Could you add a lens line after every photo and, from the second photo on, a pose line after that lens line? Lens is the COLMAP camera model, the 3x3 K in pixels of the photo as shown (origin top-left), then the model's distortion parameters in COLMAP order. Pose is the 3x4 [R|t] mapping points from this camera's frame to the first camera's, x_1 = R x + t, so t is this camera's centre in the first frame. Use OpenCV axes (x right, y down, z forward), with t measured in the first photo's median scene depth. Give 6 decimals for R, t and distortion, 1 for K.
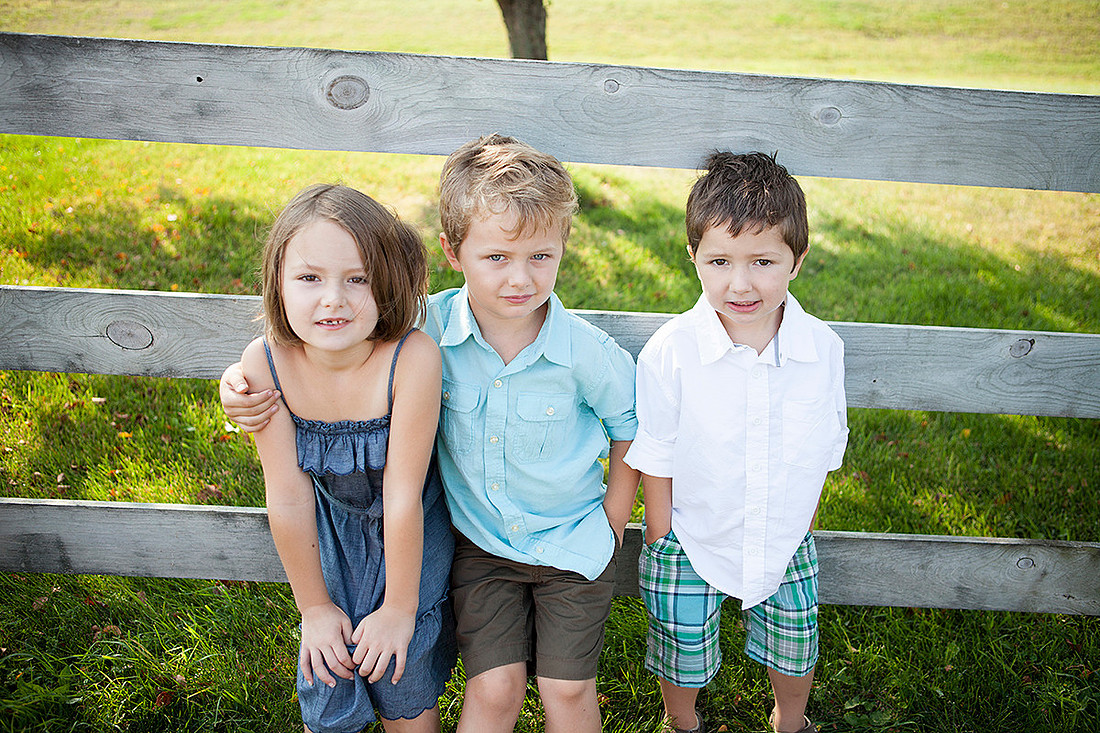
lens RADIAL K [[993.3, 0, 546.9], [0, 993.3, 385.0], [0, 0, 1]] dist [-0.061686, 0.059099]
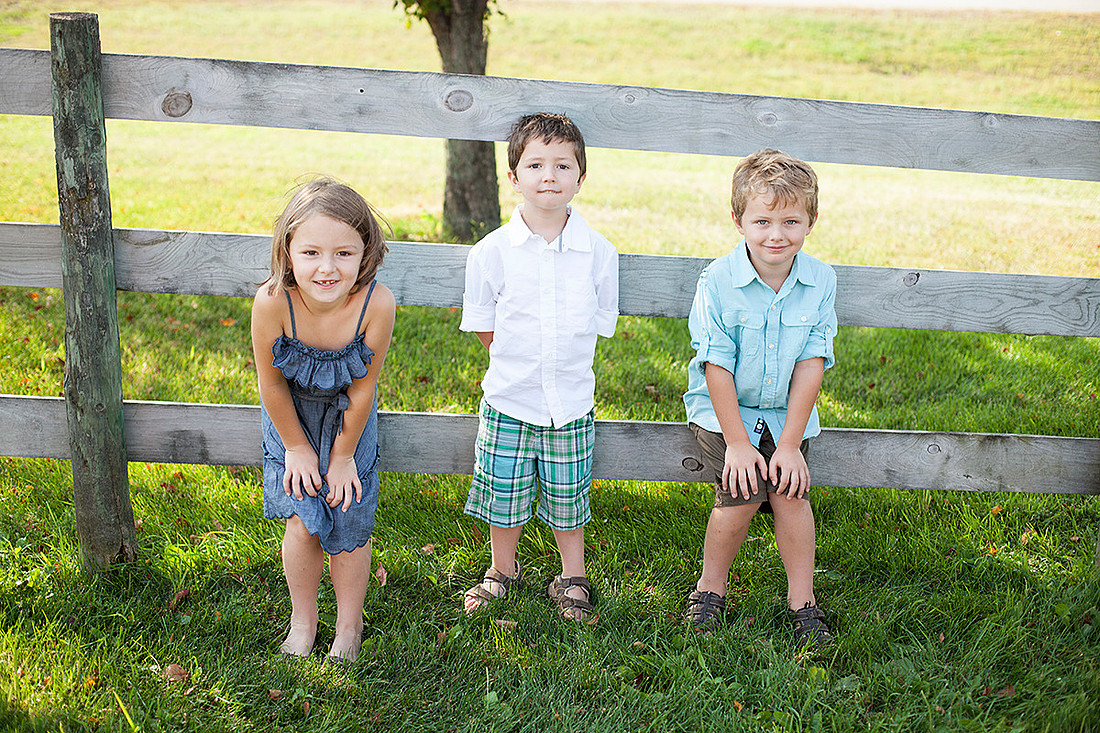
lens RADIAL K [[1652.7, 0, 549.2], [0, 1652.7, 364.3], [0, 0, 1]] dist [-0.130136, 0.000000]
pose [[0.995257, -0.004482, 0.097177, -0.305524], [0.019984, 0.987052, -0.159150, 0.503508], [-0.095206, 0.160337, 0.982460, -1.420781]]
